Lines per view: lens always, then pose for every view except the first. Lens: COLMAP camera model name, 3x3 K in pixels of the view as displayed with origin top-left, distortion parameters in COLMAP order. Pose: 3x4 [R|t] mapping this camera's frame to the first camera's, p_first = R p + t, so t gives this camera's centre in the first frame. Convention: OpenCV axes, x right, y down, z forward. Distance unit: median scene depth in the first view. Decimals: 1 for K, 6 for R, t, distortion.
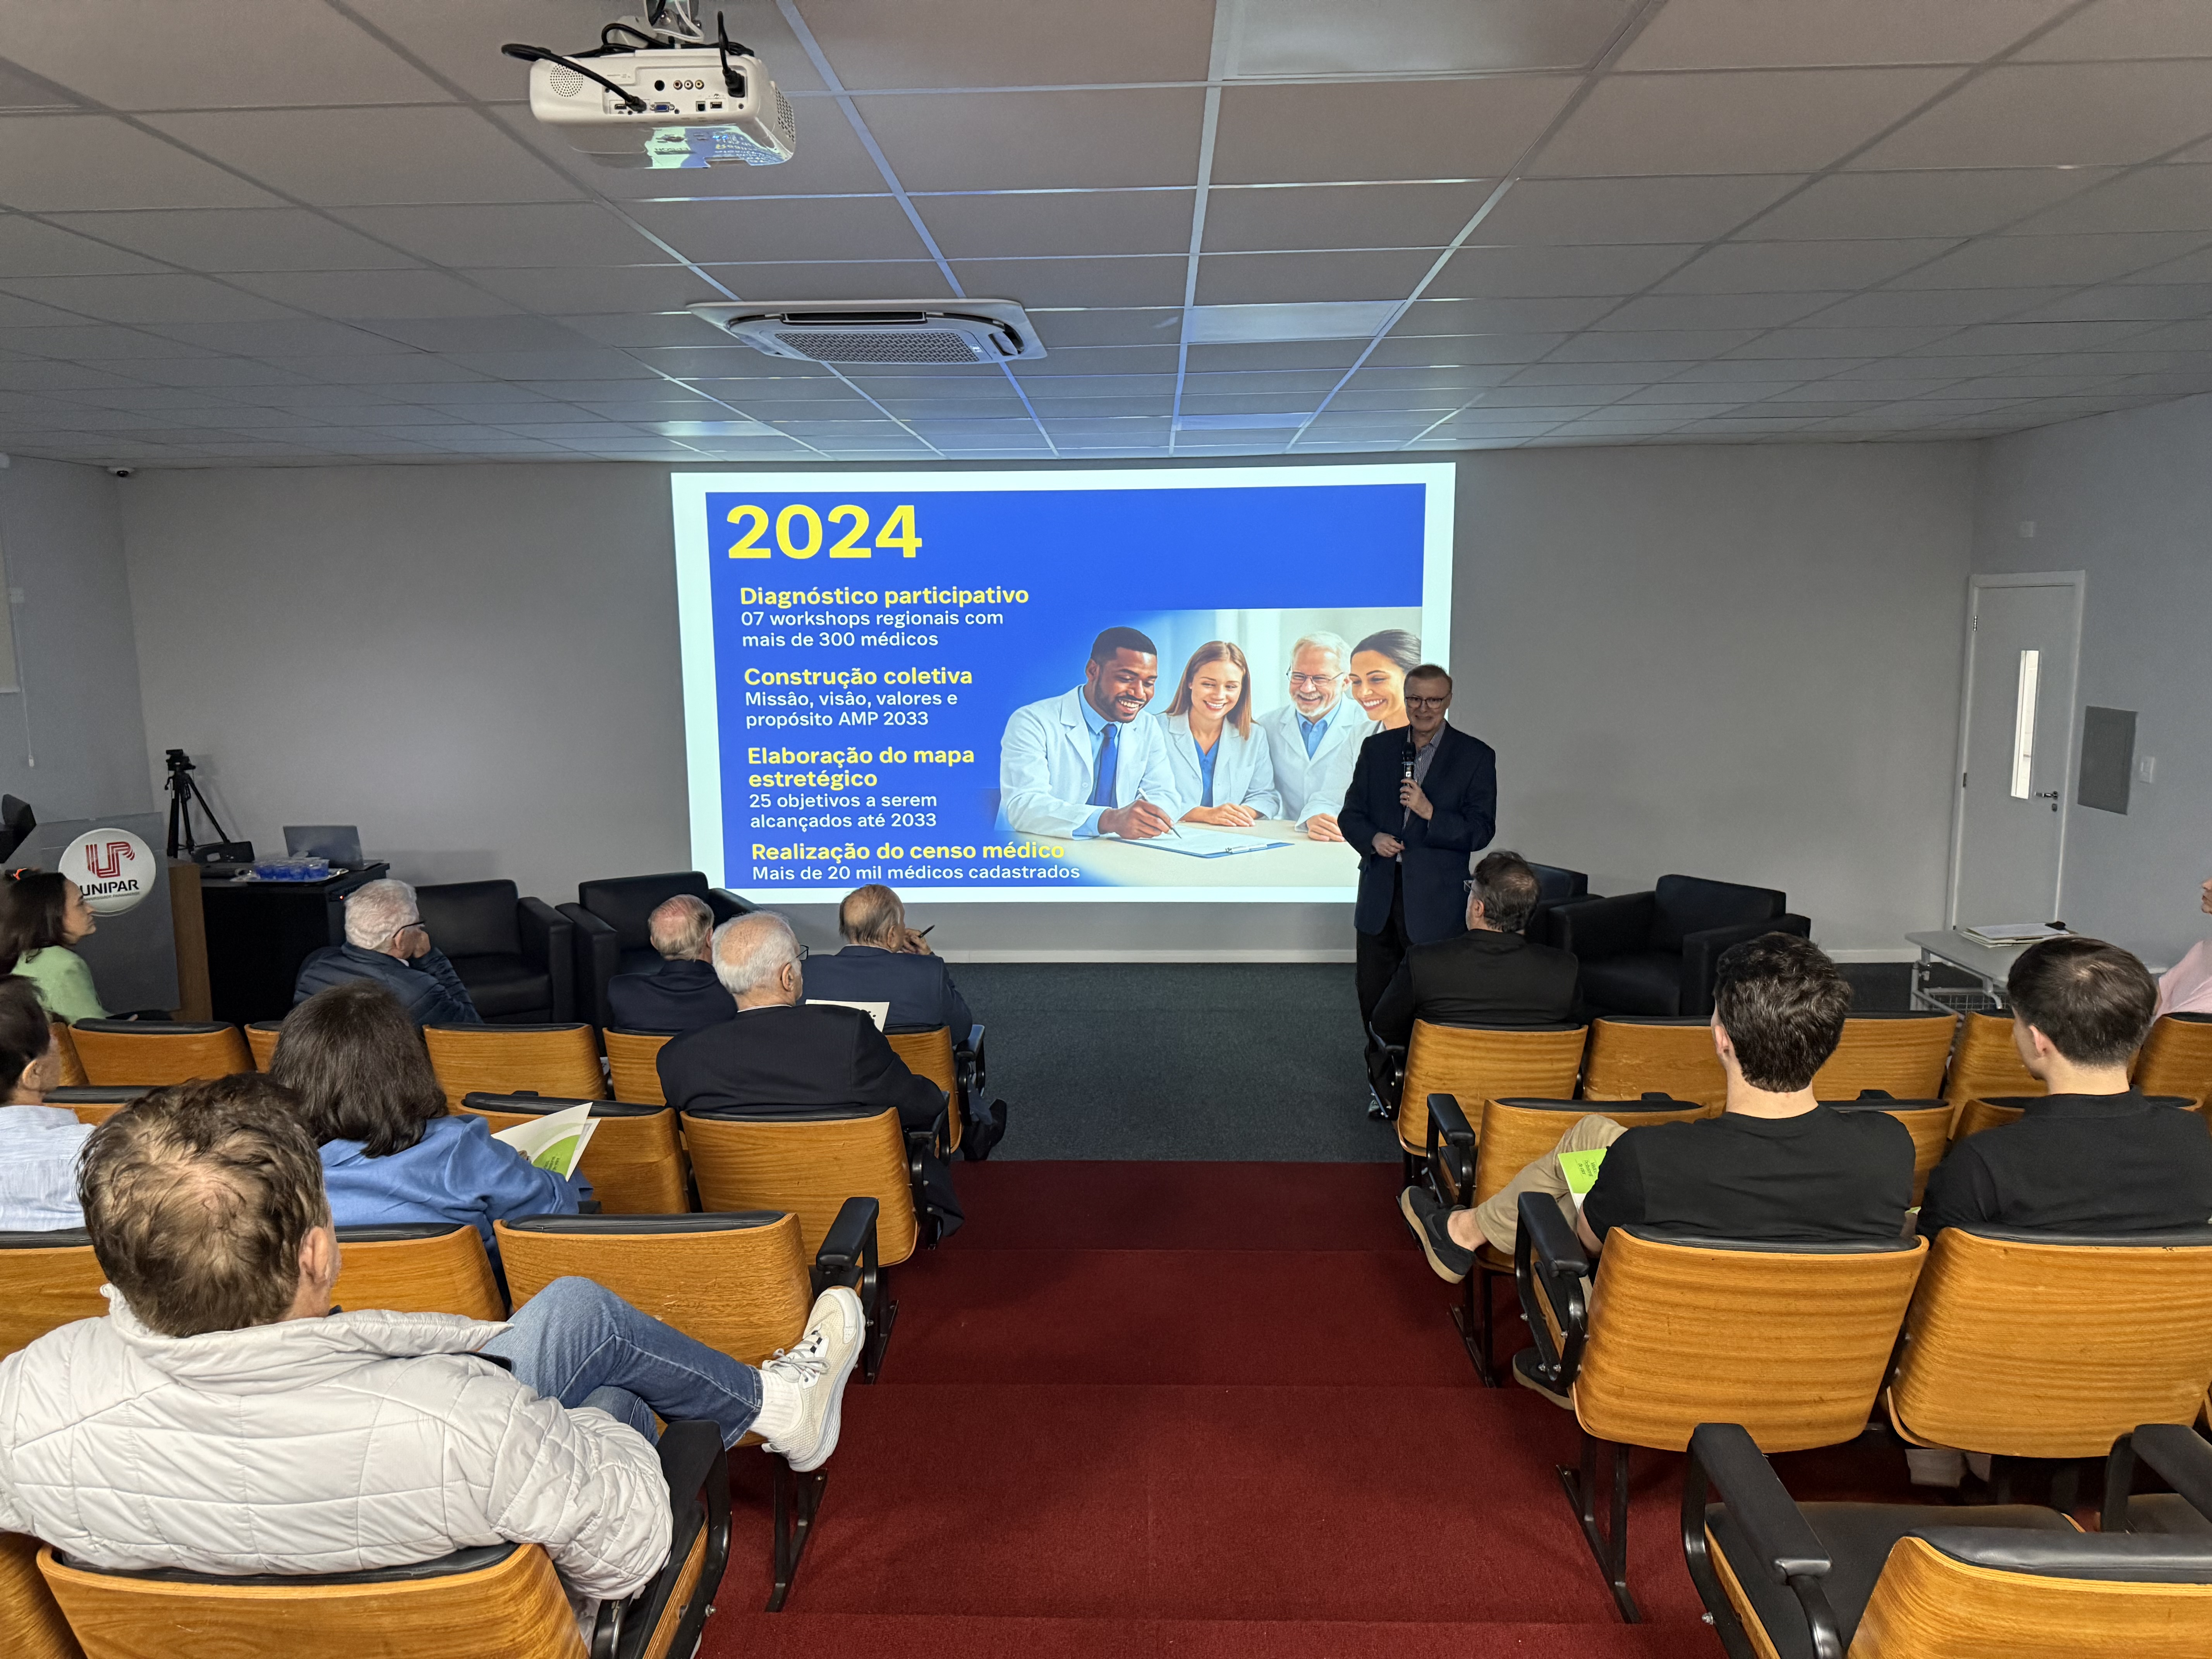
lens RADIAL K [[1524.0, 0, 1106.0], [0, 1524.0, 829.5], [0, 0, 1]] dist [0.003037, -0.002734]
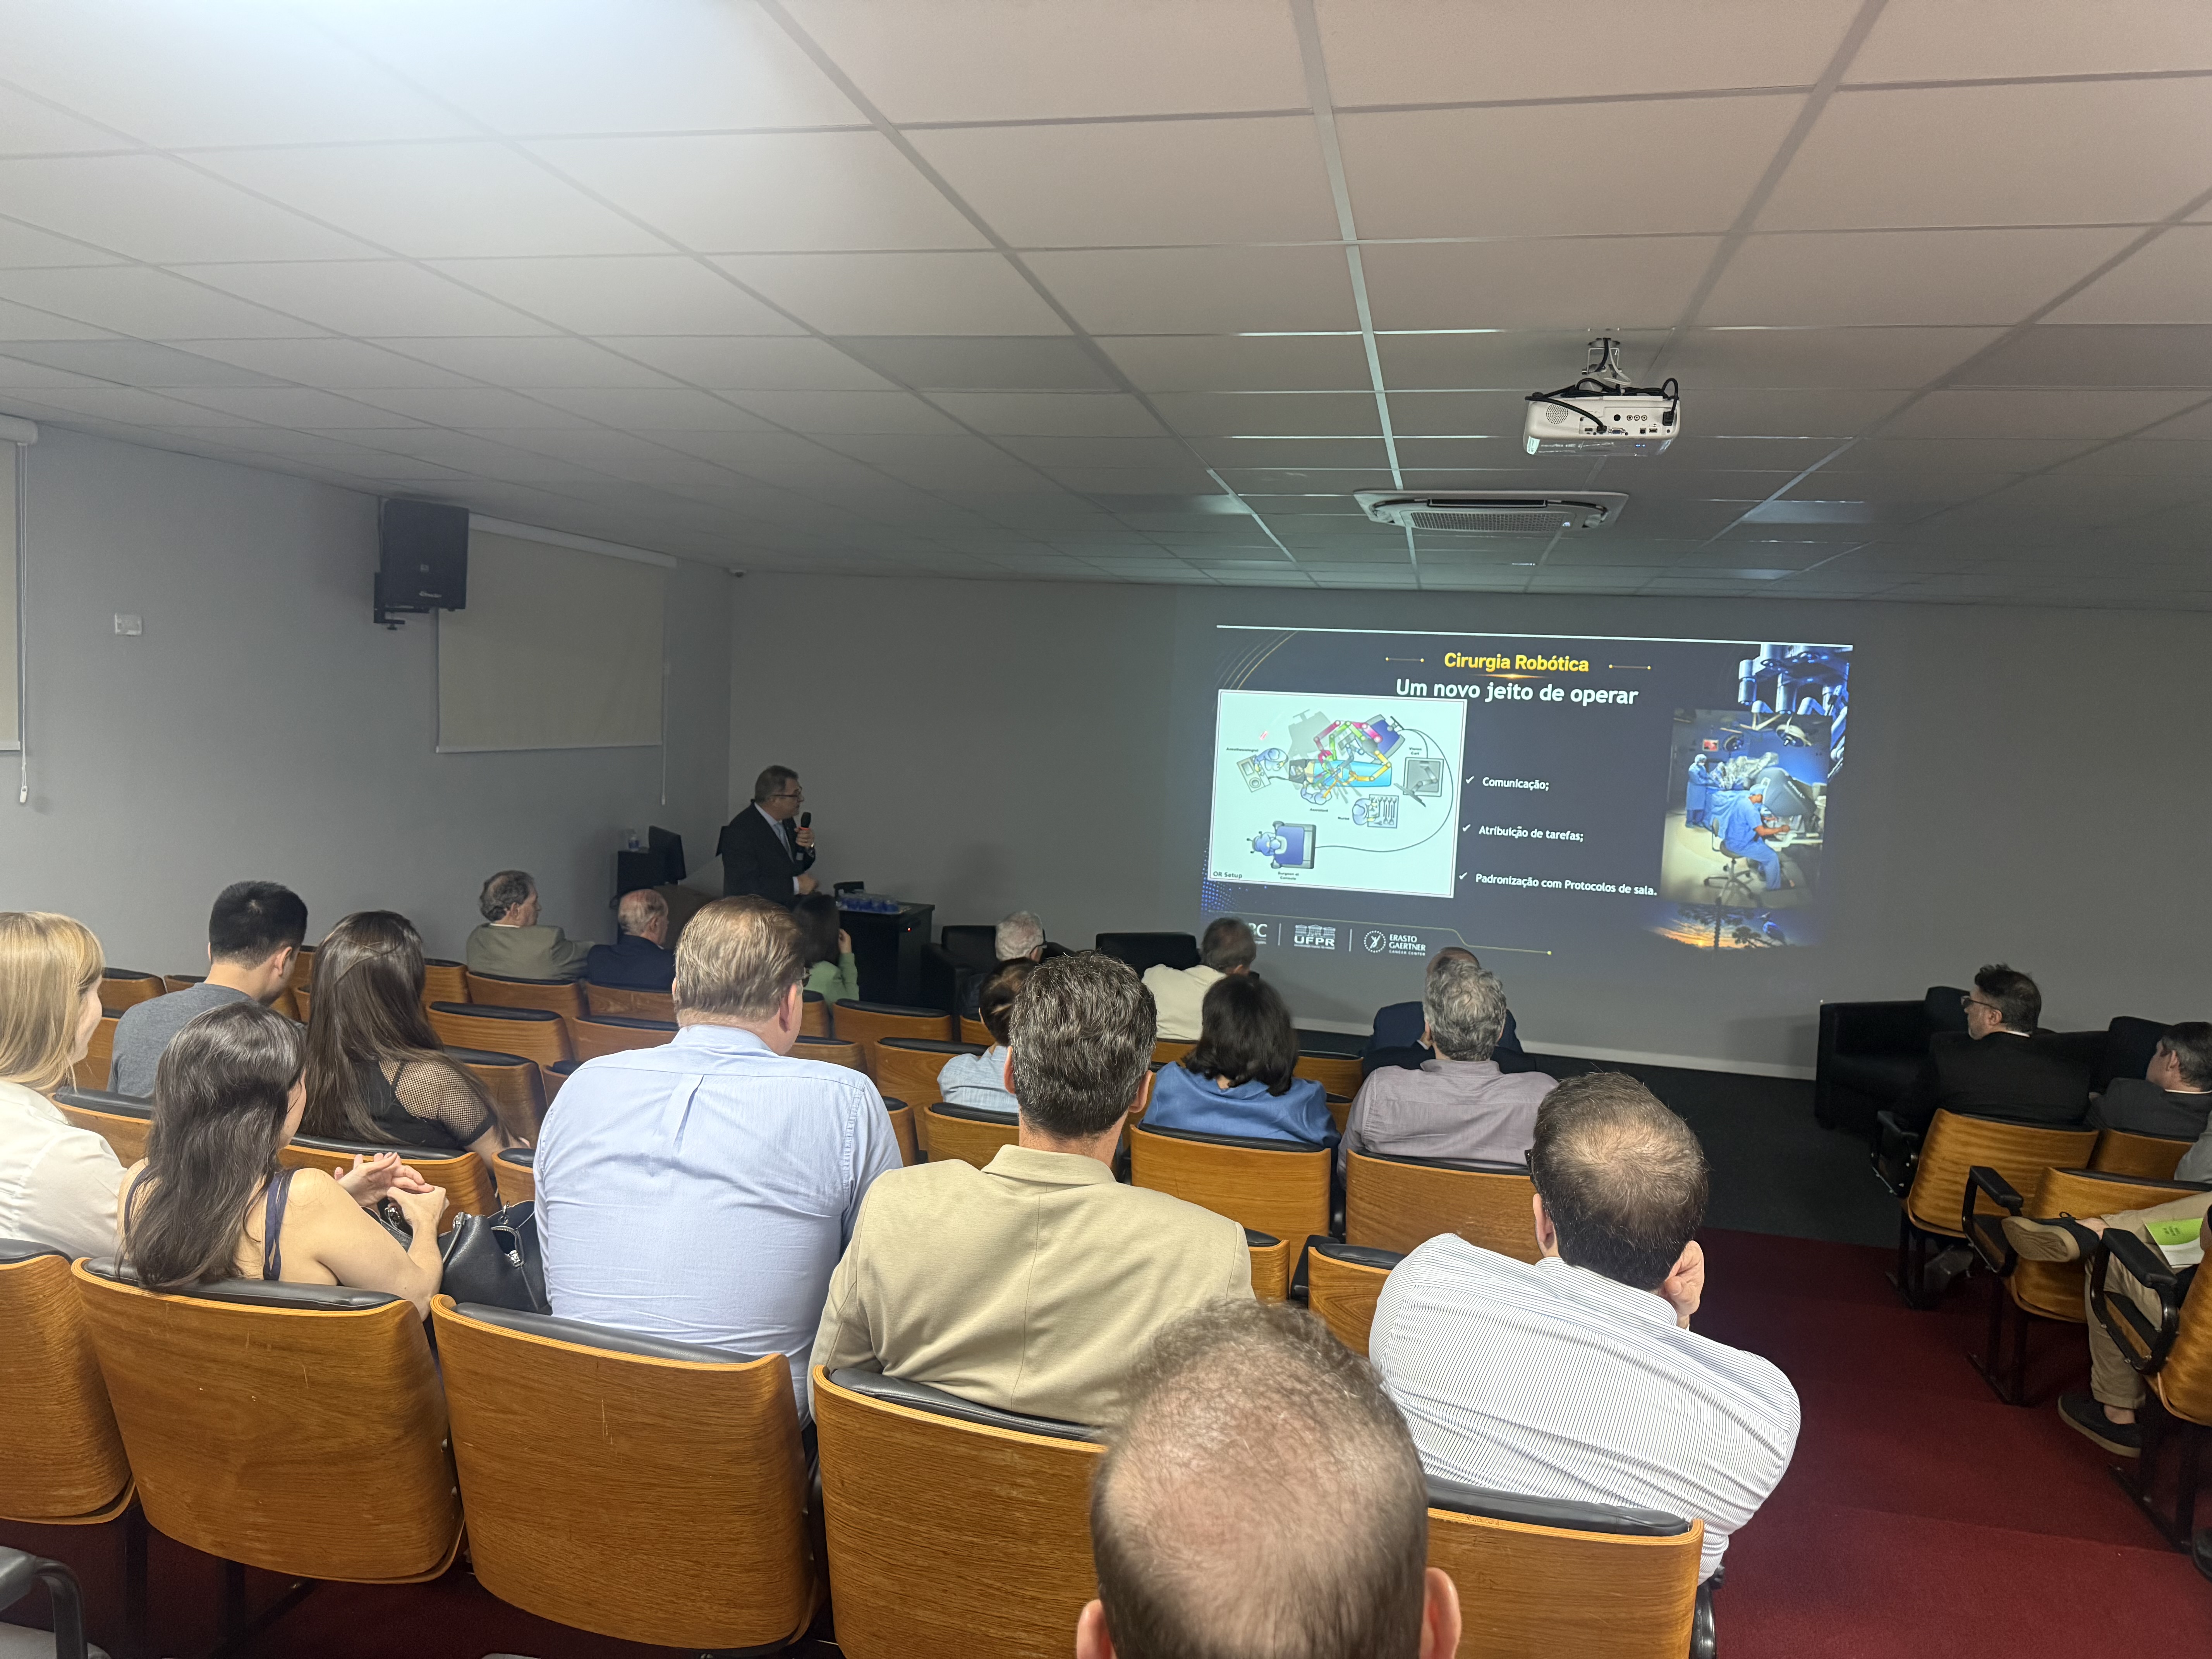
lens RADIAL K [[1524.0, 0, 1106.0], [0, 1524.0, 829.5], [0, 0, 1]] dist [0.003037, -0.002734]
pose [[0.977530, 0.075733, -0.196720, -0.465555], [-0.088883, 0.994300, -0.058888, 0.084133], [0.191139, 0.075049, 0.978690, -0.633350]]
